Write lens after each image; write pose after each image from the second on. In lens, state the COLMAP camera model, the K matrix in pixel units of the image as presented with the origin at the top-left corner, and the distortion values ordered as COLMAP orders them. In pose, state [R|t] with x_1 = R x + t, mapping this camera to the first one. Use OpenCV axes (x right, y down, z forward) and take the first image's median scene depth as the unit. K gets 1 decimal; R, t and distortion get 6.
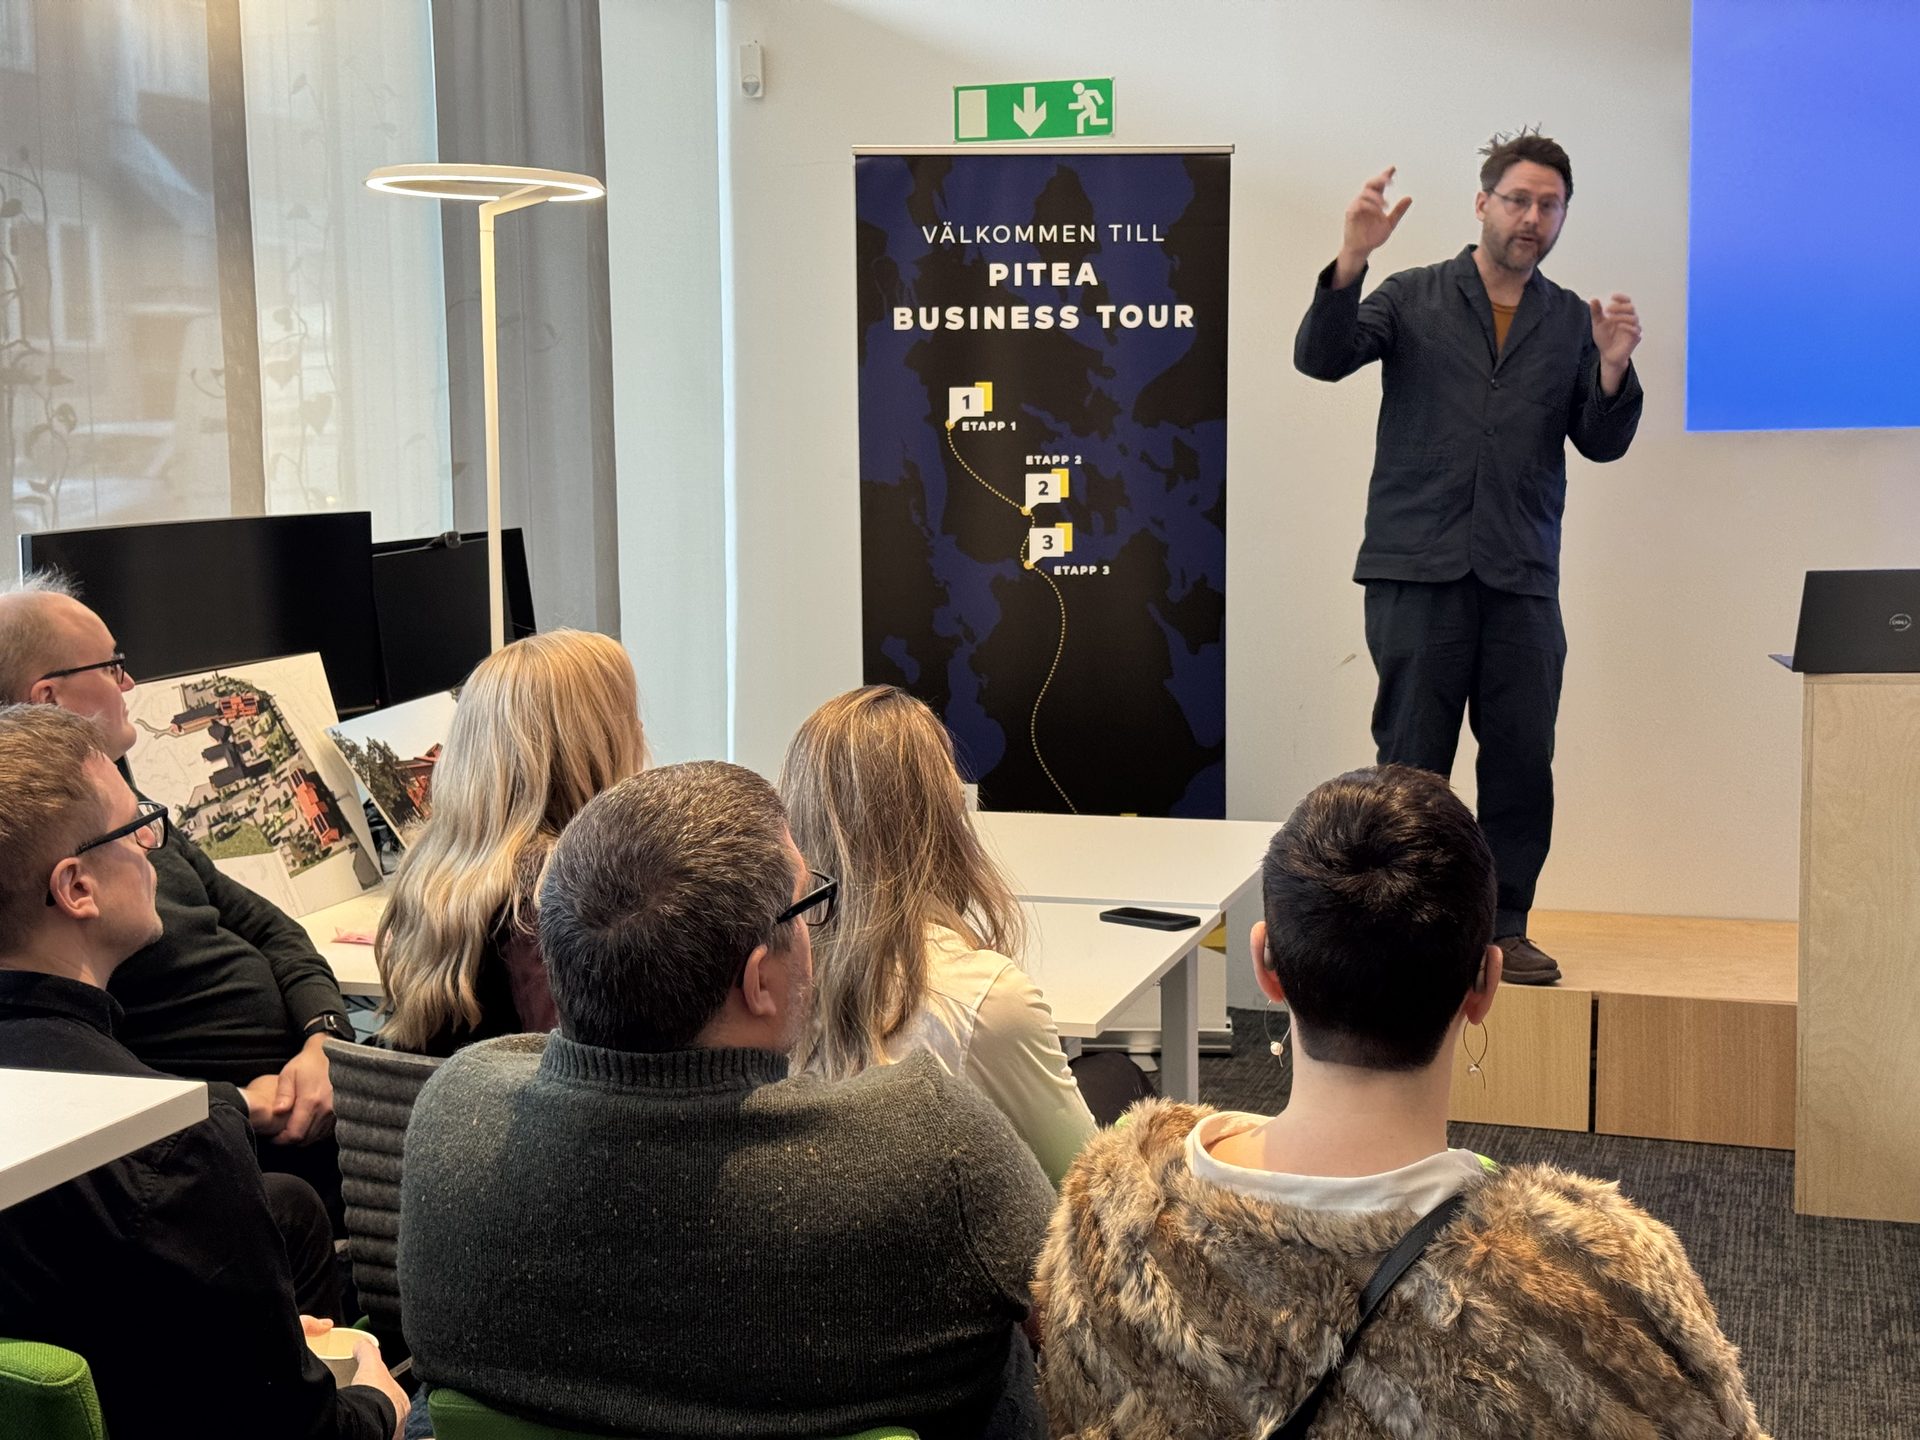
lens RADIAL K [[2679.8, 0, 957.8], [0, 2679.8, 722.6], [0, 0, 1]] dist [0.174325, -0.203291]
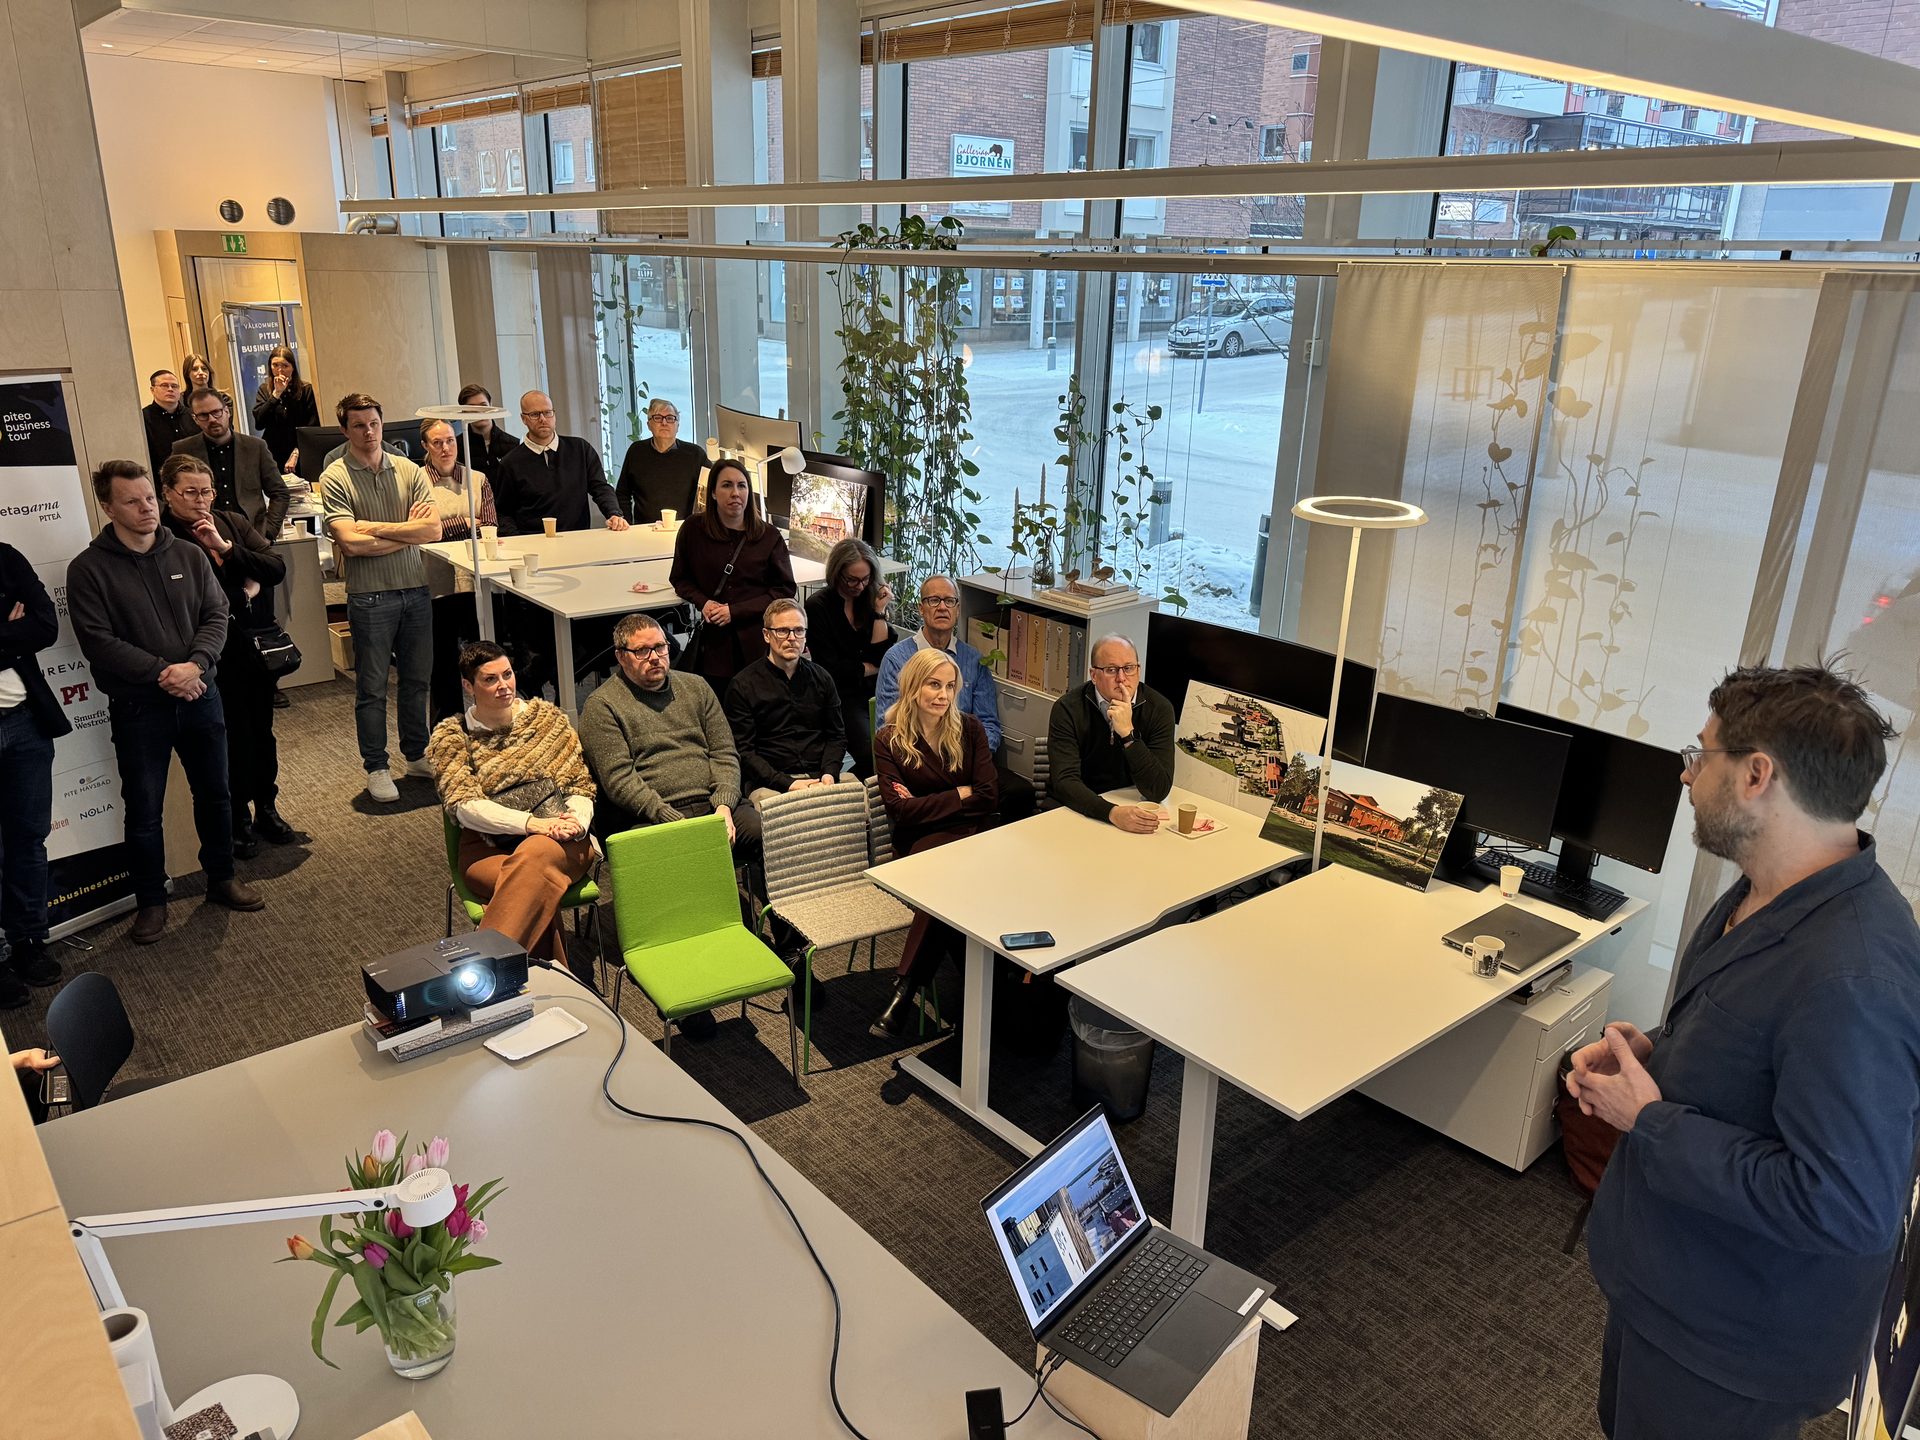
lens RADIAL K [[1338.7, 0, 948.9], [0, 1338.7, 722.9], [0, 0, 1]] dist [0.157626, -0.249286]
pose [[-0.541347, 0.261816, -0.798997, 0.757587], [-0.121693, 0.915879, 0.382567, -0.388766], [0.831946, 0.304333, -0.463947, 1.248917]]
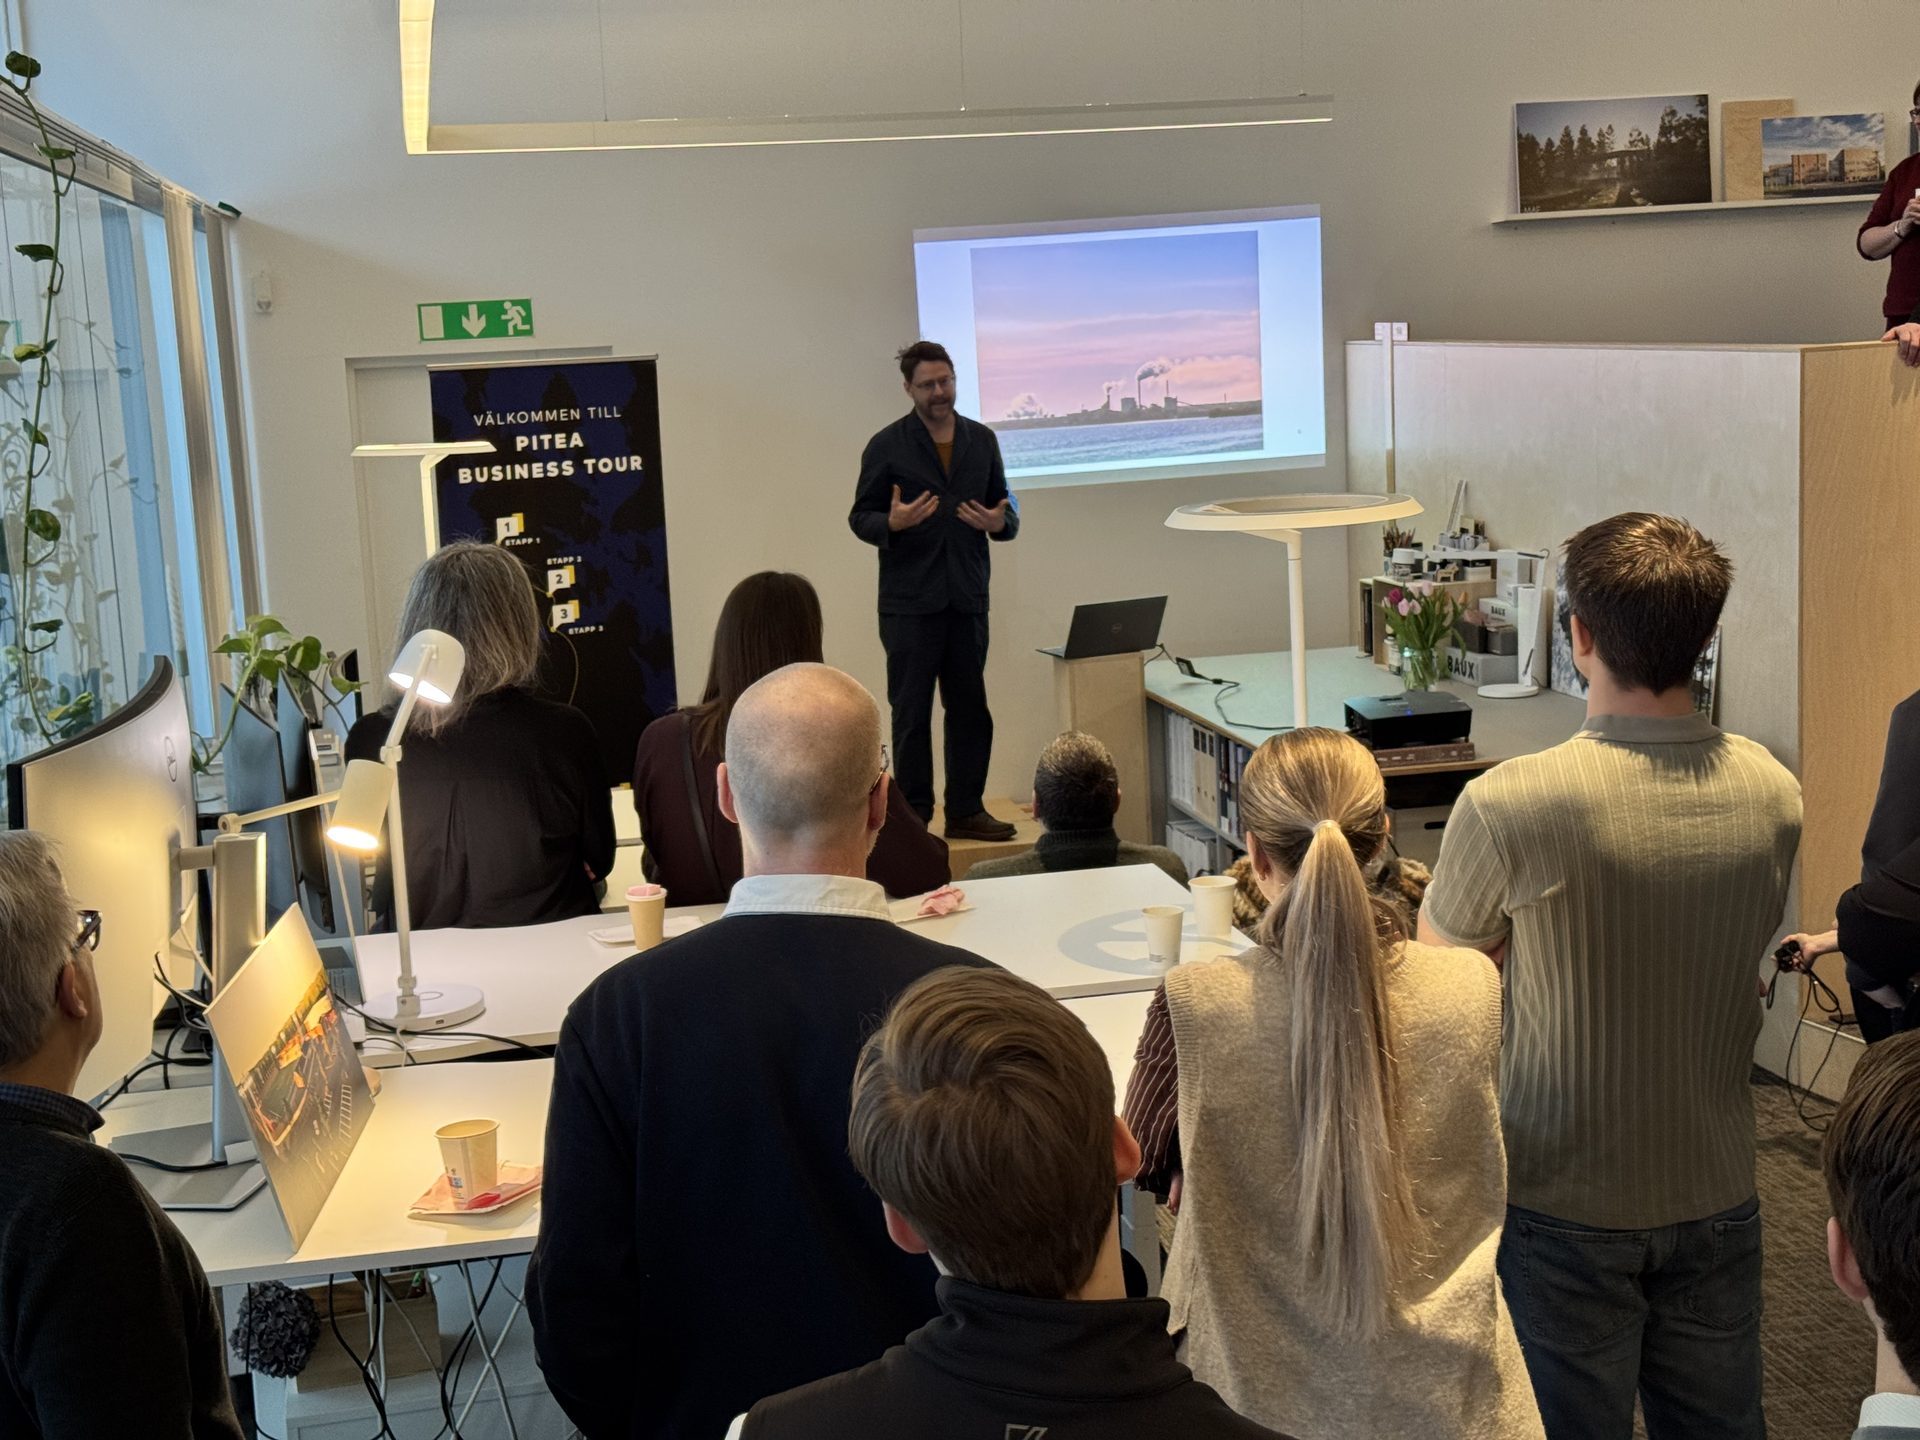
lens RADIAL K [[2679.8, 0, 957.8], [0, 2679.8, 722.6], [0, 0, 1]] dist [0.174325, -0.203291]
pose [[0.877889, -0.107387, 0.466669, -0.673822], [0.098409, 0.994188, 0.043650, -0.068926], [-0.468644, 0.007604, 0.883354, -0.632452]]
